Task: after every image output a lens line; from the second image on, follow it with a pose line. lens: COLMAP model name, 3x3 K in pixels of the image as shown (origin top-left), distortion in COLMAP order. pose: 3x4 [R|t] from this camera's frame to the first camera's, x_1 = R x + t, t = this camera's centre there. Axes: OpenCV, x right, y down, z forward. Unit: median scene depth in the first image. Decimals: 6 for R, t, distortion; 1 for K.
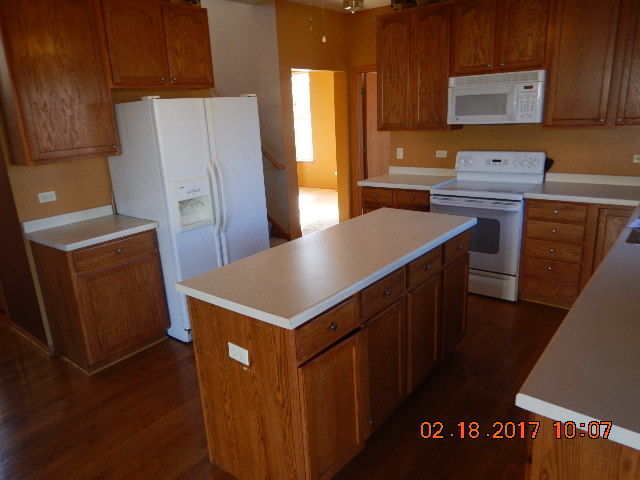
lens RADIAL K [[465.2, 0, 322.0], [0, 465.2, 231.7], [0, 0, 1]] dist [0.001582, 0.002831]
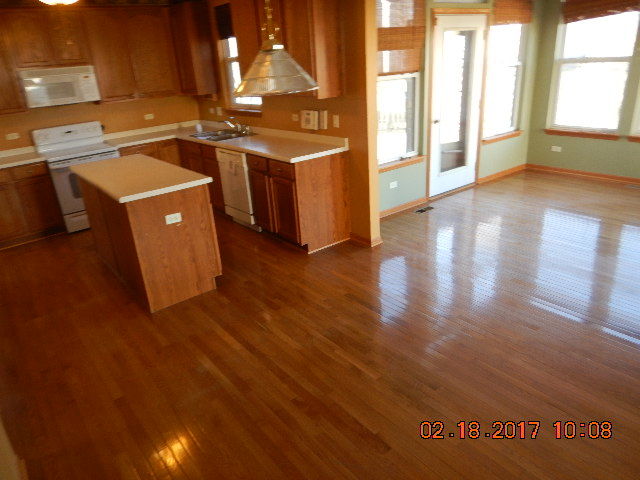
lens RADIAL K [[462.0, 0, 320.0], [0, 462.0, 240.0], [0, 0, 1]] dist [-0.004197, -0.003201]
pose [[0.242748, -0.332447, 0.911346, -0.851901], [0.310617, 0.916623, 0.251635, 0.029128], [-0.919016, 0.221996, 0.325772, -0.054641]]
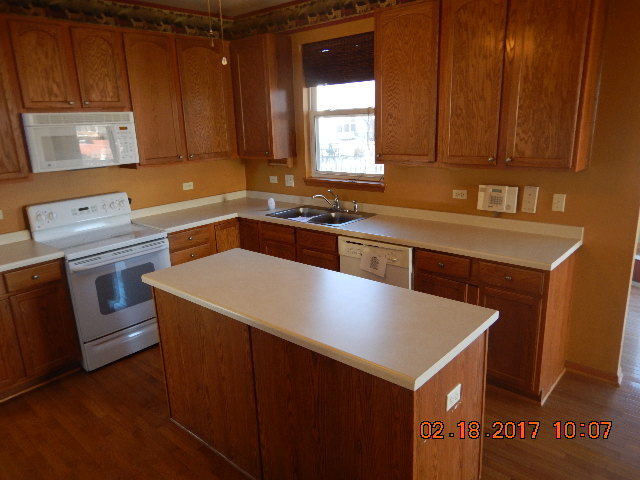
lens RADIAL K [[462.0, 0, 320.0], [0, 462.0, 240.0], [0, 0, 1]] dist [-0.004197, -0.003201]
pose [[0.059276, -0.209667, 0.975974, -0.508900], [0.287897, 0.939741, 0.184398, -0.140046], [-0.955825, 0.270050, 0.116066, 0.523176]]
